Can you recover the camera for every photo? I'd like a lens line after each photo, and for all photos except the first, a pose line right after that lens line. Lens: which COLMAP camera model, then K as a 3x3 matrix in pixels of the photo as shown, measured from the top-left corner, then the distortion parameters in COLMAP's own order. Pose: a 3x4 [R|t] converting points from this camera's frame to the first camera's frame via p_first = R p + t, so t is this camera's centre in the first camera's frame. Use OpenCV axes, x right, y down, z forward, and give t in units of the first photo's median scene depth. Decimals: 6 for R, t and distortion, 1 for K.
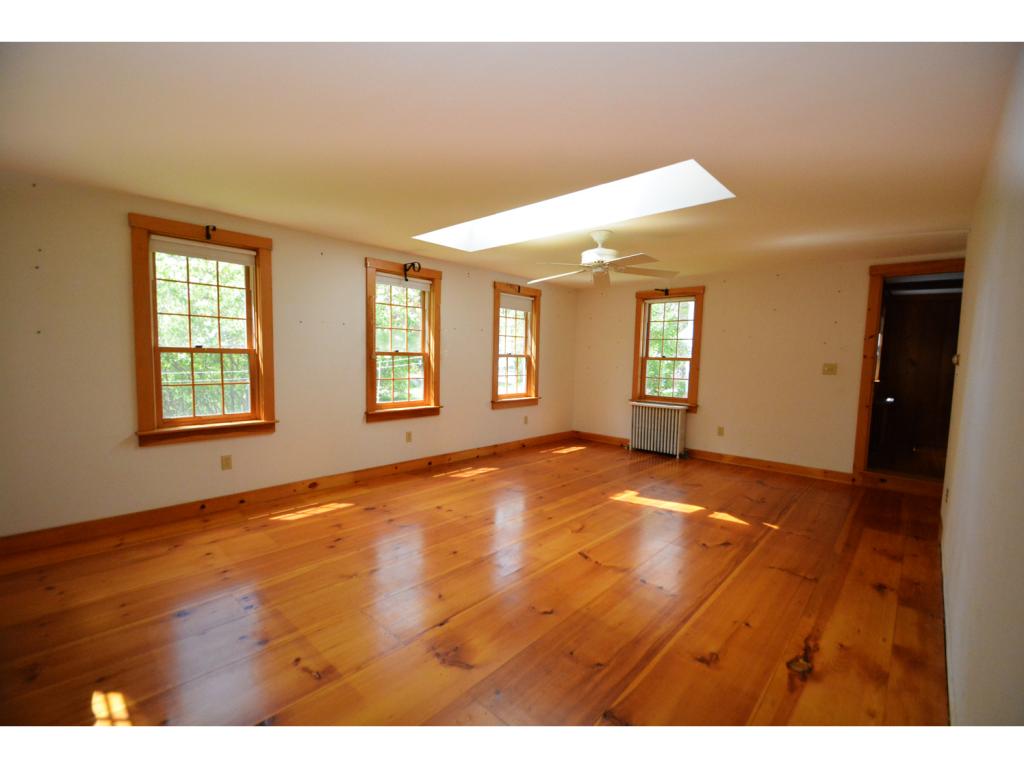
lens RADIAL K [[447.6, 0, 506.8], [0, 447.6, 383.1], [0, 0, 1]] dist [0.001721, -0.007959]
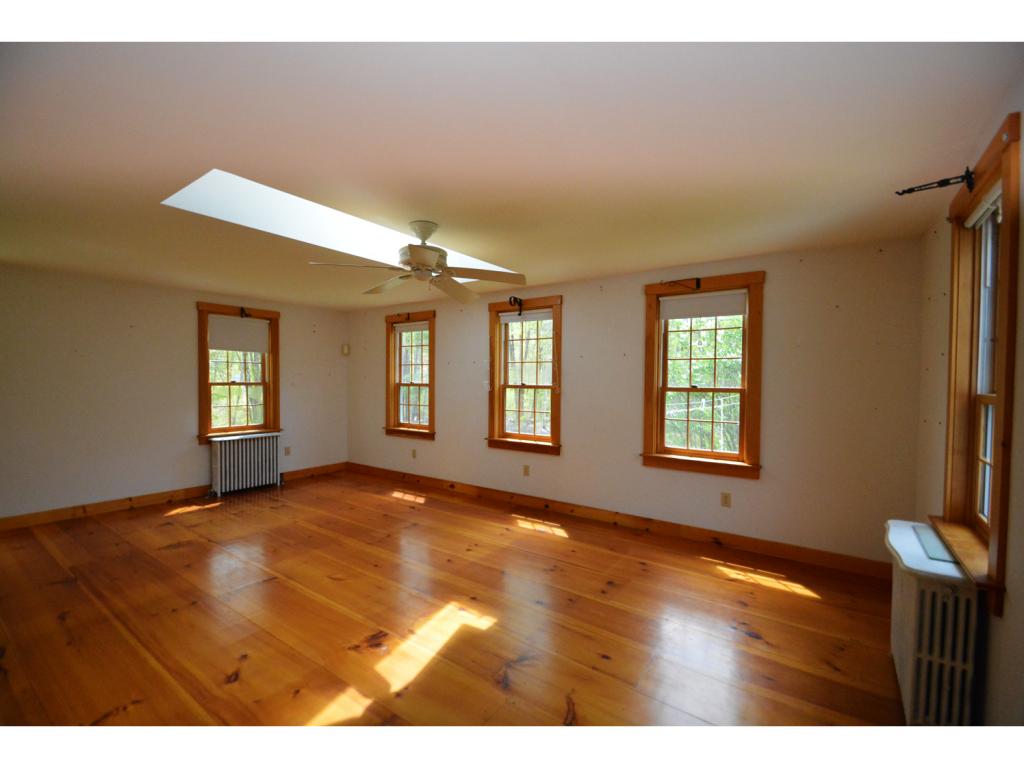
lens RADIAL K [[447.6, 0, 509.1], [0, 447.6, 380.1], [0, 0, 1]] dist [0.001721, -0.007959]
pose [[0.132095, -0.028882, -0.990816, 0.790364], [-0.074811, 0.996434, -0.039020, -0.038553], [0.988410, 0.079278, 0.129464, 0.857823]]
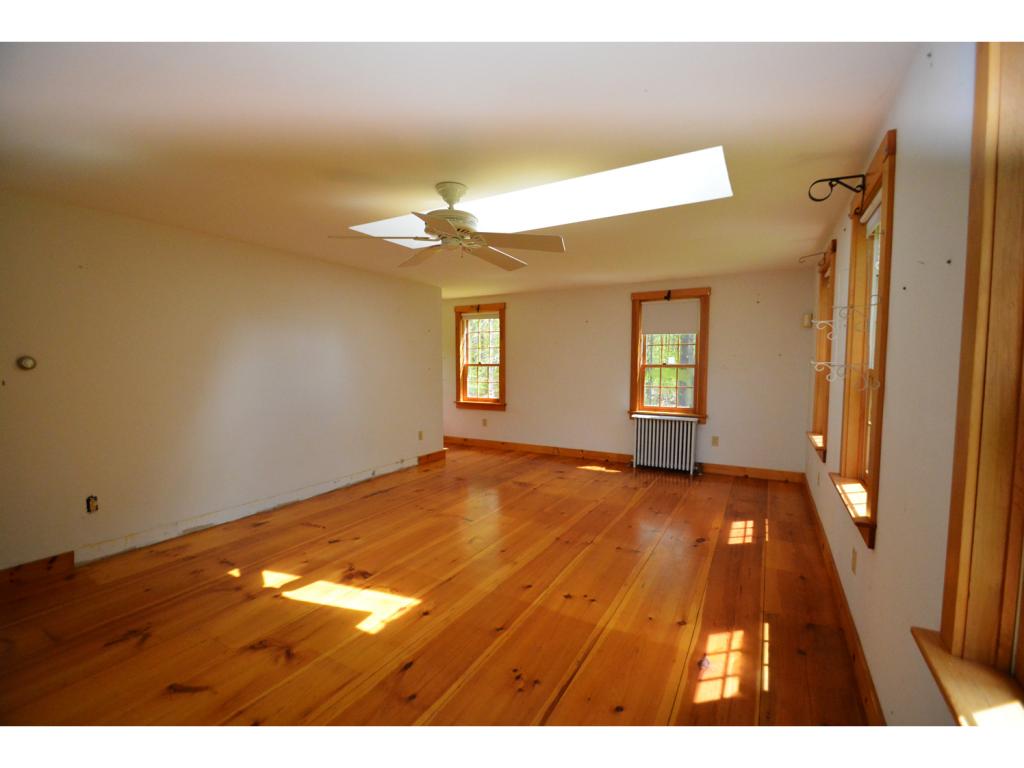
lens RADIAL K [[447.6, 0, 508.6], [0, 447.6, 389.6], [0, 0, 1]] dist [0.001721, -0.007959]
pose [[-0.972042, -0.017769, -0.234133, 0.229715], [-0.048773, 0.990664, 0.127306, -0.091109], [0.229684, 0.135166, -0.963834, 1.381432]]
